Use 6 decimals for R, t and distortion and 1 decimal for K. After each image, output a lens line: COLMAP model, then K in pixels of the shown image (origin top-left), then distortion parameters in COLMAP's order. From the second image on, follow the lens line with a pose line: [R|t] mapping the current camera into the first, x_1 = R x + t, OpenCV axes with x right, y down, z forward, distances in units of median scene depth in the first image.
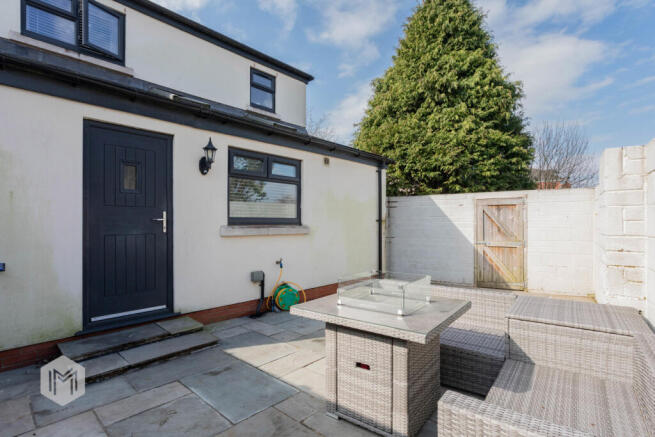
lens RADIAL K [[320.2, 0, 325.9], [0, 320.2, 219.5], [0, 0, 1]] dist [-0.000501, 0.000170]
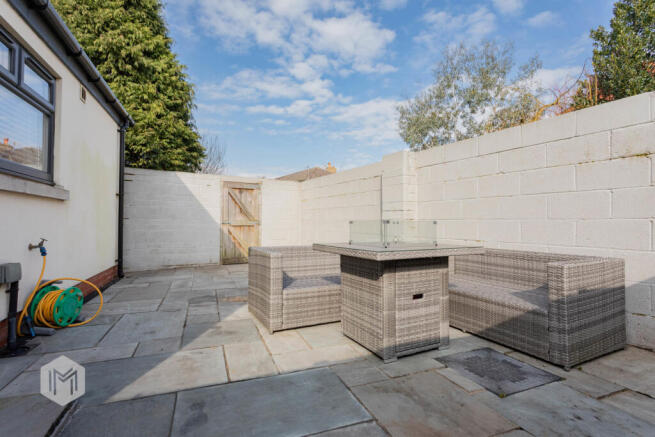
lens RADIAL K [[311.6, 0, 327.5], [0, 311.6, 218.5], [0, 0, 1]] dist [-0.026336, 0.007459]
pose [[0.450885, 0.011003, 0.892514, -0.259751], [-0.015321, 0.999872, -0.004586, 0.053968], [-0.892451, -0.011607, 0.450995, 0.214567]]
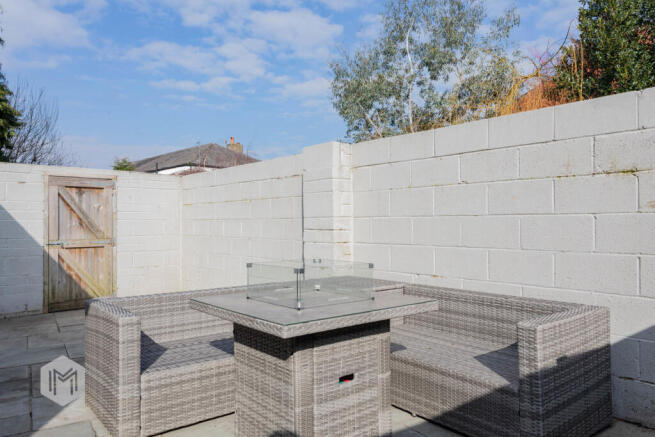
lens RADIAL K [[462.1, 0, 327.5], [0, 462.1, 218.5], [0, 0, 1]] dist [-0.010064, -0.000318]
pose [[0.257812, 0.010956, 0.966133, -0.250575], [-0.006996, 0.999931, -0.009472, 0.026102], [-0.966170, -0.004317, 0.257871, 0.205776]]
